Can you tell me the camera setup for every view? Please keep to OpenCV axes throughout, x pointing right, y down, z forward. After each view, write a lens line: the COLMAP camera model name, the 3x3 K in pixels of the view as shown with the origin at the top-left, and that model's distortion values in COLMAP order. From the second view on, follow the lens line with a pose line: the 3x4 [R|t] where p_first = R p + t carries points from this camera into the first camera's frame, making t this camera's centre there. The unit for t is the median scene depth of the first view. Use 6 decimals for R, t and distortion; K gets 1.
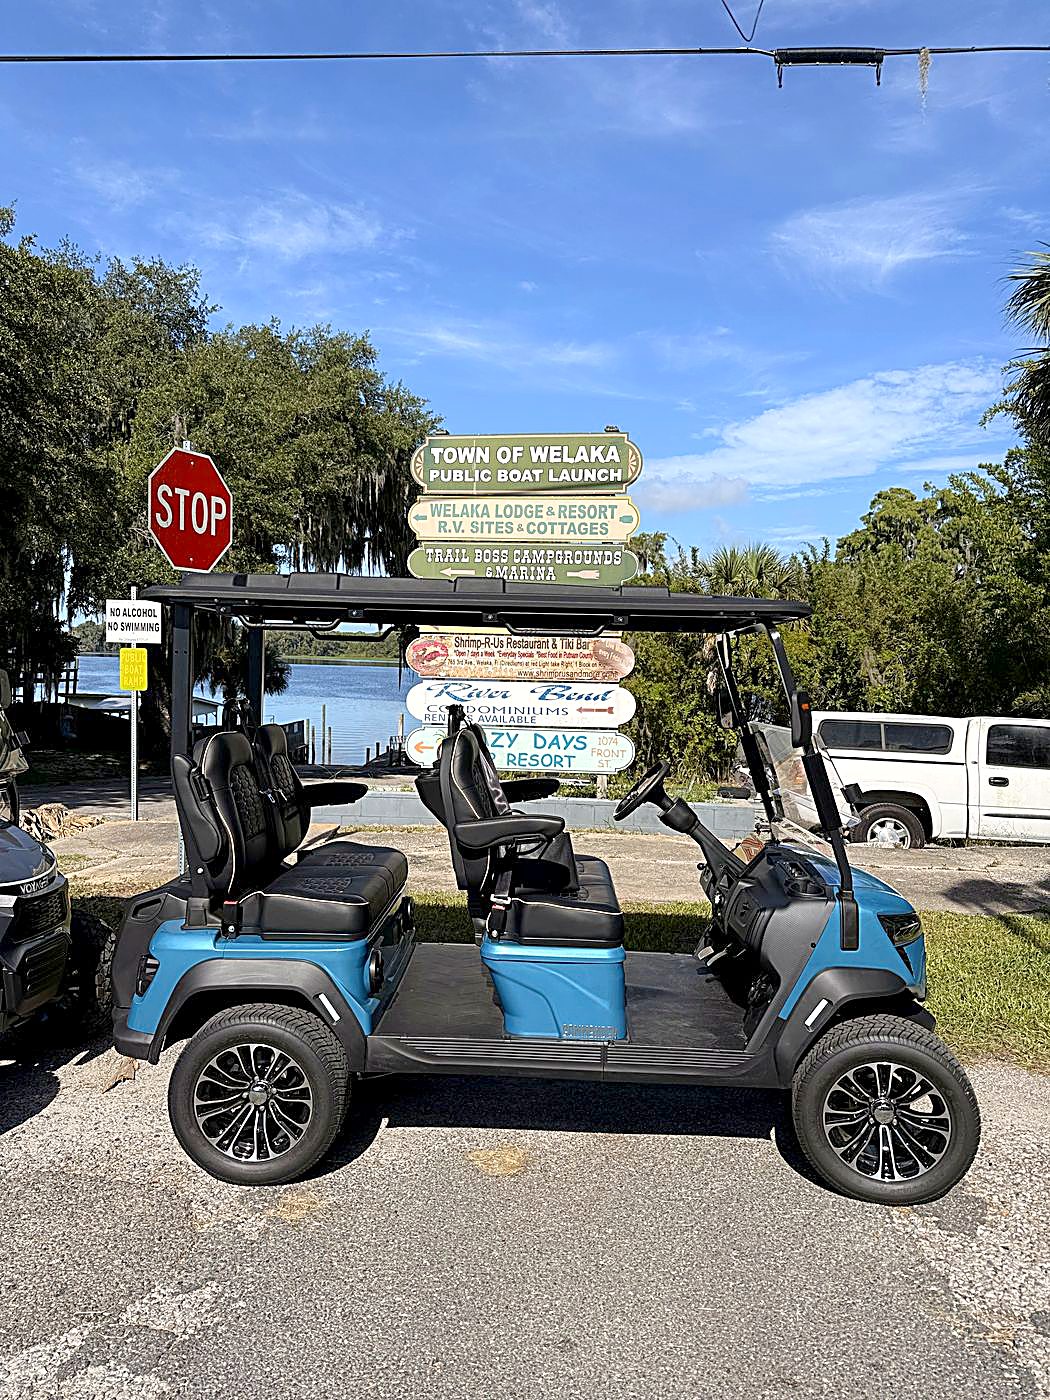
lens RADIAL K [[991.4, 0, 525.0], [0, 991.4, 700.0], [0, 0, 1]] dist [0.062703, -0.088596]
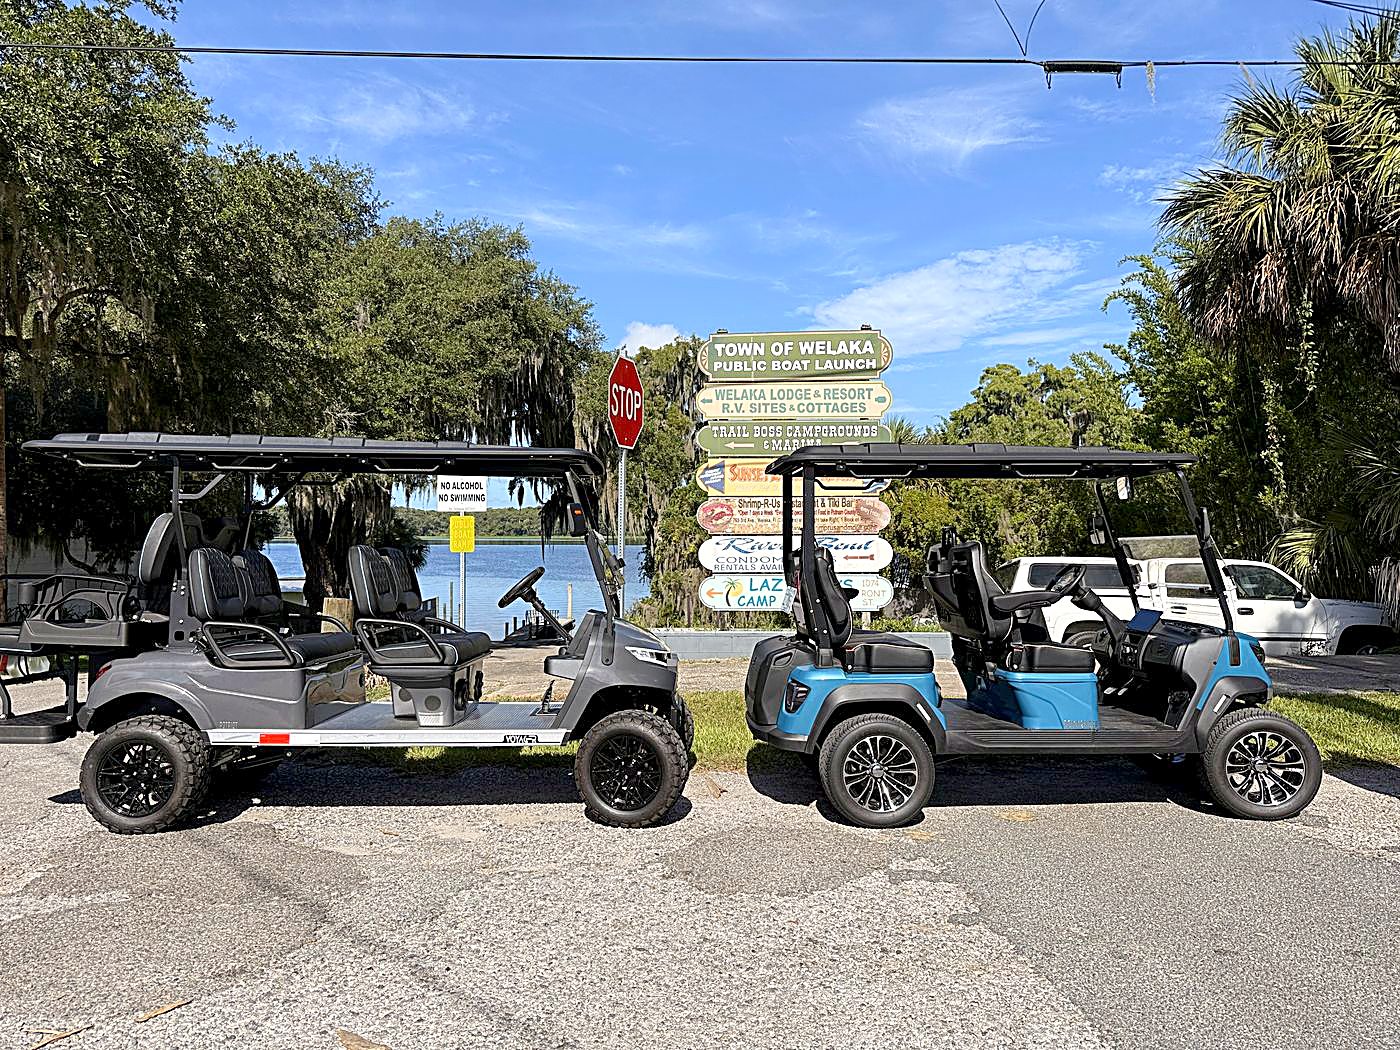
lens RADIAL K [[991.4, 0, 702.5], [0, 991.4, 530.2], [0, 0, 1]] dist [0.062703, -0.088596]
pose [[0.996749, -0.023867, 0.076954, -0.207078], [0.027306, 0.998660, -0.043950, 0.025093], [-0.075801, 0.045909, 0.996066, -0.186611]]
